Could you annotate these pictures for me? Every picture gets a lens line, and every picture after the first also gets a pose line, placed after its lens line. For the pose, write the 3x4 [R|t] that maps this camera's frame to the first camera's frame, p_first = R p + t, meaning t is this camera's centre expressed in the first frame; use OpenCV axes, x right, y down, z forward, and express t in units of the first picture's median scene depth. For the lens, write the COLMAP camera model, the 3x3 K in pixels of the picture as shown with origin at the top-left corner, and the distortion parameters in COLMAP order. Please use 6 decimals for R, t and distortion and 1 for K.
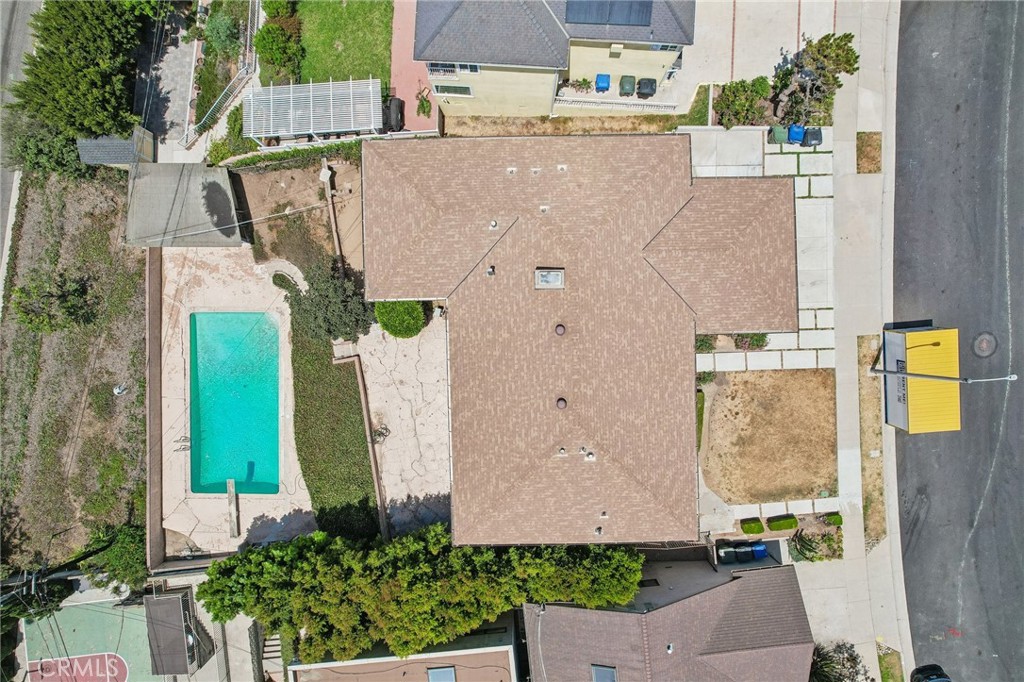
lens RADIAL K [[652.9, 0, 515.7], [0, 652.9, 342.4], [0, 0, 1]] dist [-0.072286, 0.067974]
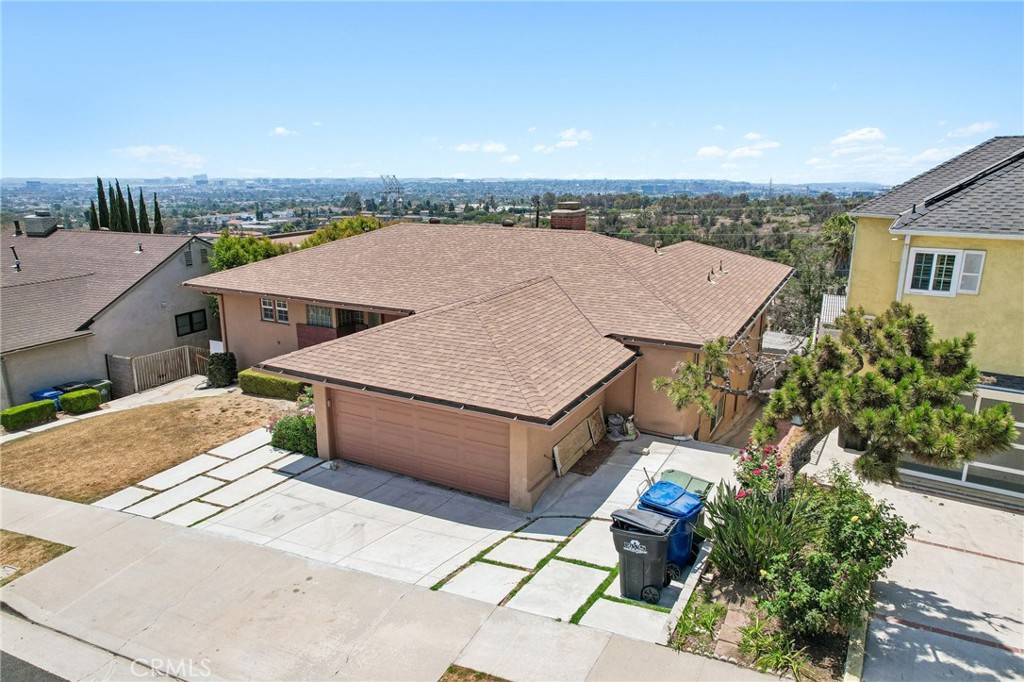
lens RADIAL K [[652.9, 0, 515.7], [0, 652.9, 342.4], [0, 0, 1]] dist [-0.072286, 0.067974]
pose [[-0.488050, 0.221503, -0.844242, 0.699591], [-0.872789, -0.131398, 0.470078, -0.383695], [-0.006809, 0.966267, 0.257454, 0.812199]]
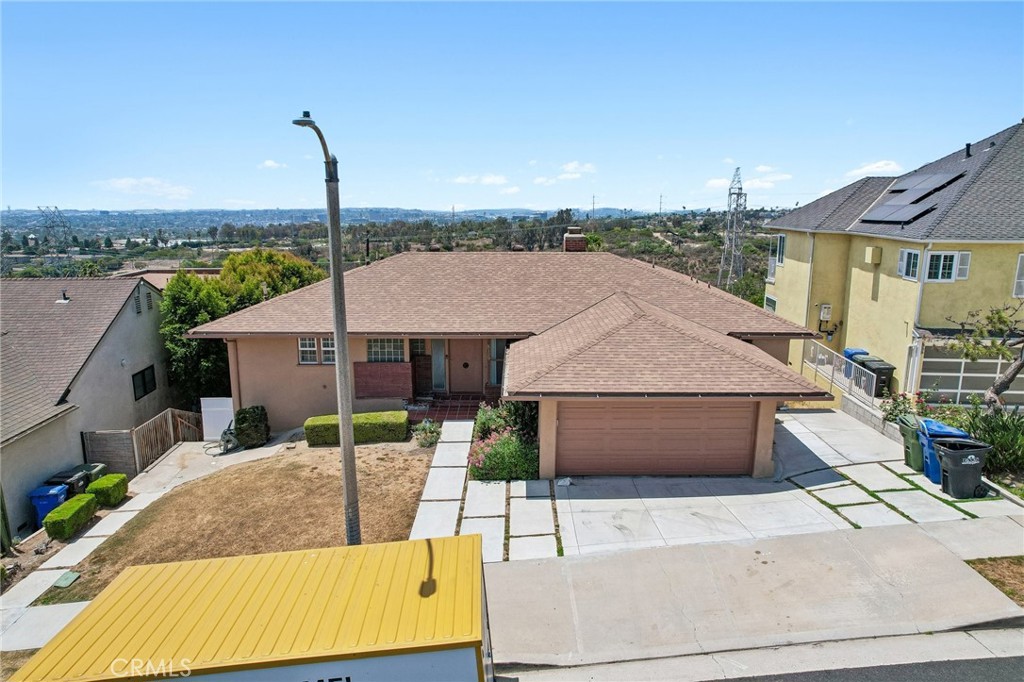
lens RADIAL K [[652.9, 0, 515.7], [0, 652.9, 342.4], [0, 0, 1]] dist [-0.072286, 0.067974]
pose [[-0.028014, 0.212837, -0.976686, 0.839265], [-0.999576, -0.013780, 0.025668, -0.034914], [-0.007996, 0.976991, 0.213132, 0.815143]]
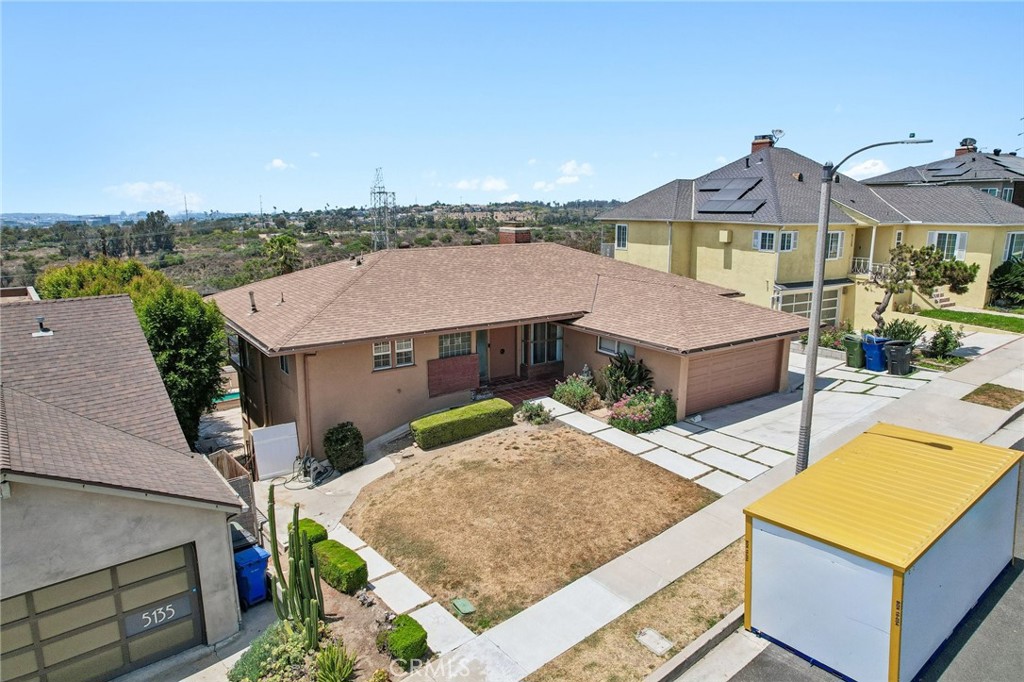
lens RADIAL K [[652.9, 0, 515.7], [0, 652.9, 342.4], [0, 0, 1]] dist [-0.072286, 0.067974]
pose [[0.547060, 0.178936, -0.817745, 0.781166], [-0.837066, 0.109049, -0.536123, 0.396078], [-0.006757, 0.977799, 0.209438, 0.822311]]
